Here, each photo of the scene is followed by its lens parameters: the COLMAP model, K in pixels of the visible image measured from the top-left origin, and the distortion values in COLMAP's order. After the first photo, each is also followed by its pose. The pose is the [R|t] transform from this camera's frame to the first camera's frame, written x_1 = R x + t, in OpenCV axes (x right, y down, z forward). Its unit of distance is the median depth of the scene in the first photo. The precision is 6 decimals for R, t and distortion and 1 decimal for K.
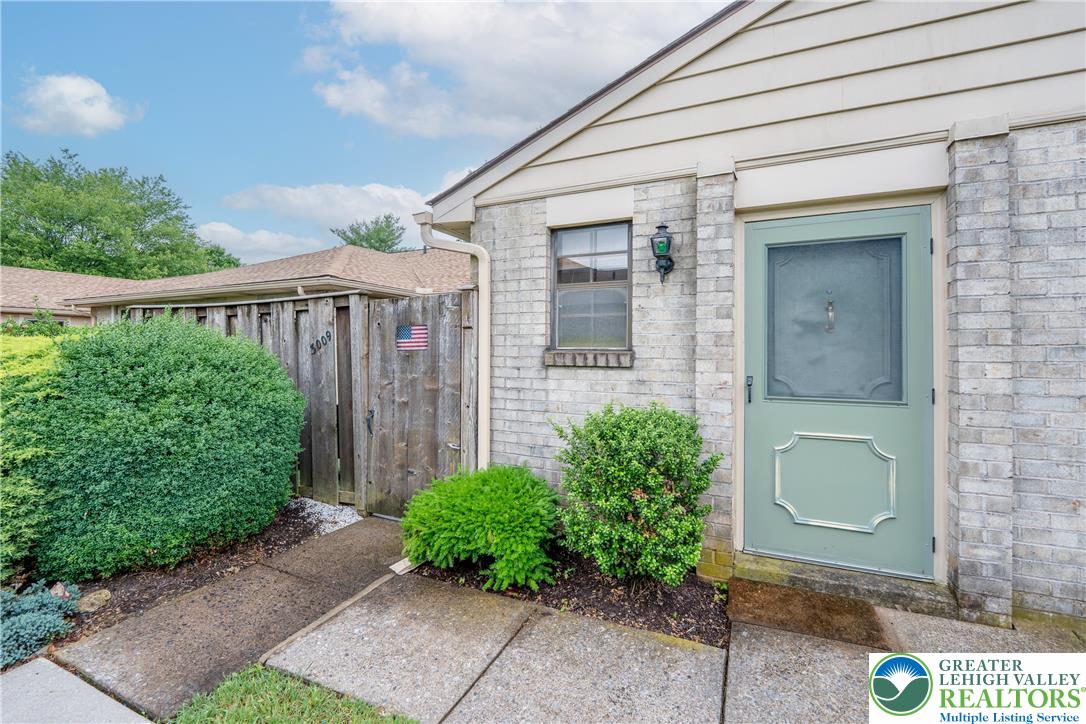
lens RADIAL K [[444.0, 0, 545.8], [0, 444.0, 355.8], [0, 0, 1]] dist [-0.010556, -0.000471]
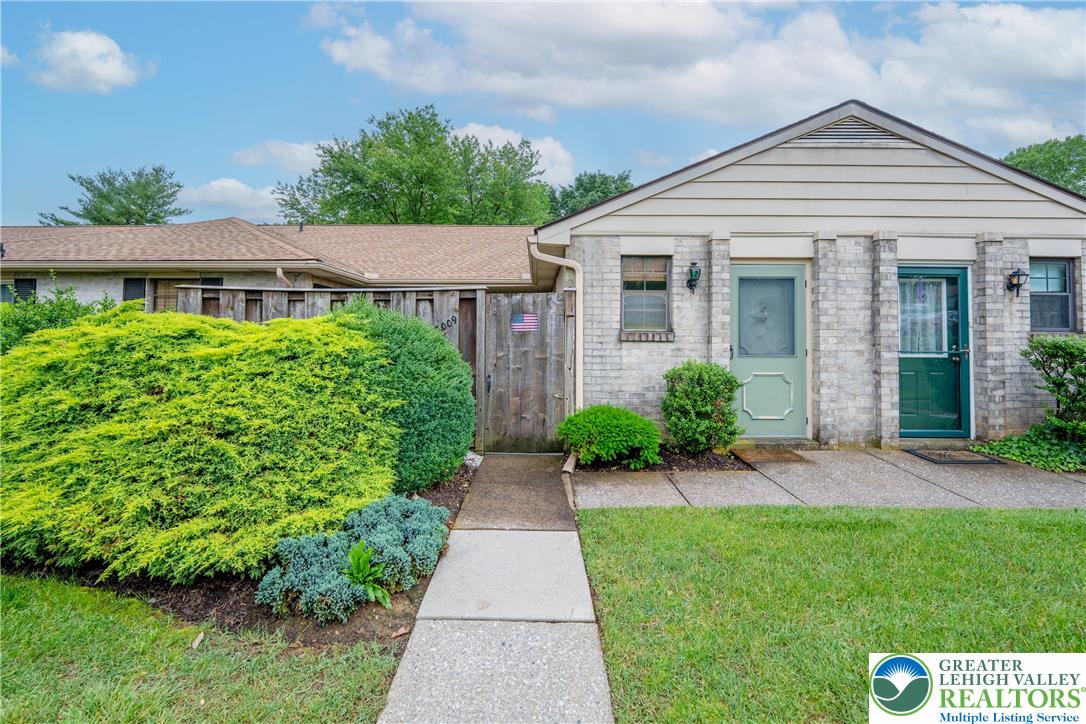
lens RADIAL K [[444.0, 0, 529.4], [0, 444.0, 337.8], [0, 0, 1]] dist [-0.010556, -0.000471]
pose [[0.912818, -0.003314, 0.408353, -0.958895], [0.003811, 0.999993, -0.000403, 0.010622], [-0.408349, 0.001924, 0.912824, -0.331685]]
